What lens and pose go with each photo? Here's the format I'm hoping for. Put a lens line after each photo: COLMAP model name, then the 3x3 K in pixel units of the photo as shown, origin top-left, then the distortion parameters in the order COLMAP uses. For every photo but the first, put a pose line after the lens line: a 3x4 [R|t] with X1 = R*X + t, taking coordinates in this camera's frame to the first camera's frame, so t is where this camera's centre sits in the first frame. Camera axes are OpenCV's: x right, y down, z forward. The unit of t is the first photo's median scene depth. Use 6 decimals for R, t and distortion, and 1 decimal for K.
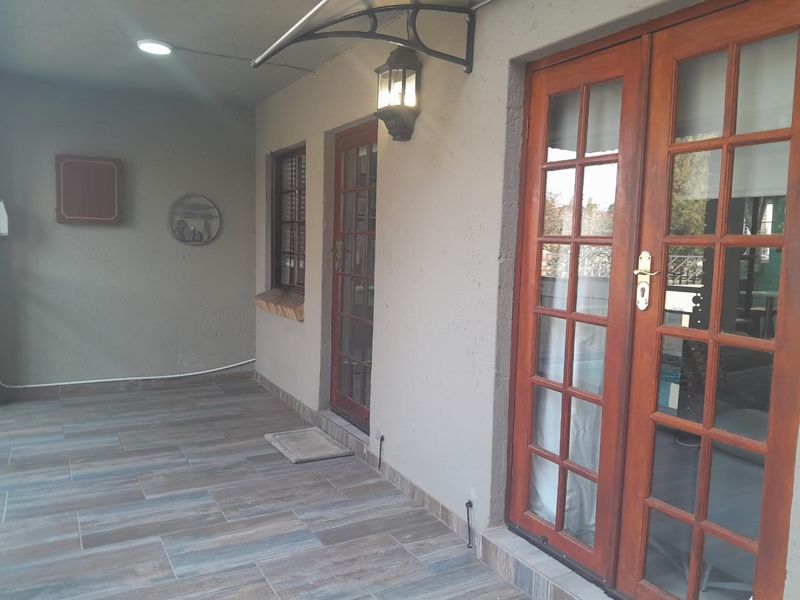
lens RADIAL K [[607.1, 0, 400.0], [0, 607.1, 300.0], [0, 0, 1]] dist [-0.000595, -0.003632]
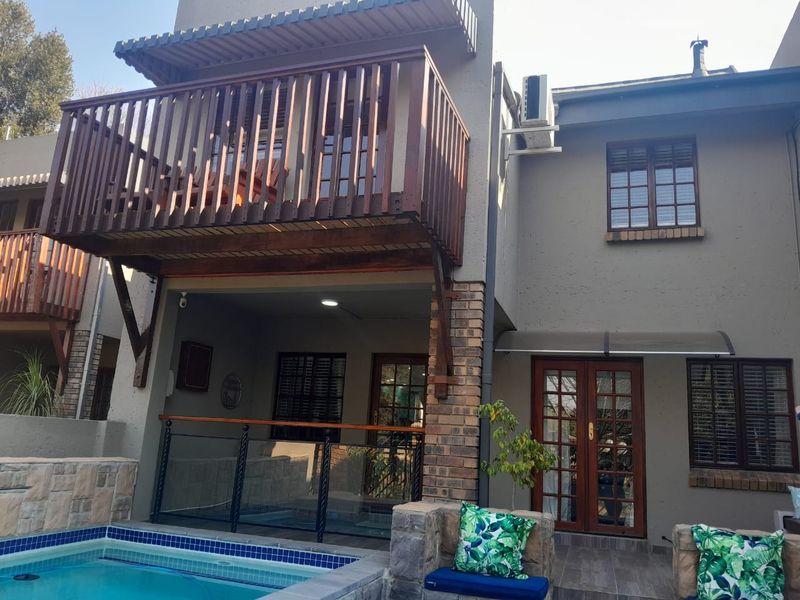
lens RADIAL K [[607.1, 0, 400.0], [0, 607.1, 300.0], [0, 0, 1]] dist [-0.000595, -0.003632]
pose [[0.729834, 0.159762, 0.664694, -2.322901], [0.029023, 0.964191, -0.263615, 0.105047], [-0.683008, 0.211687, 0.699063, -0.677771]]
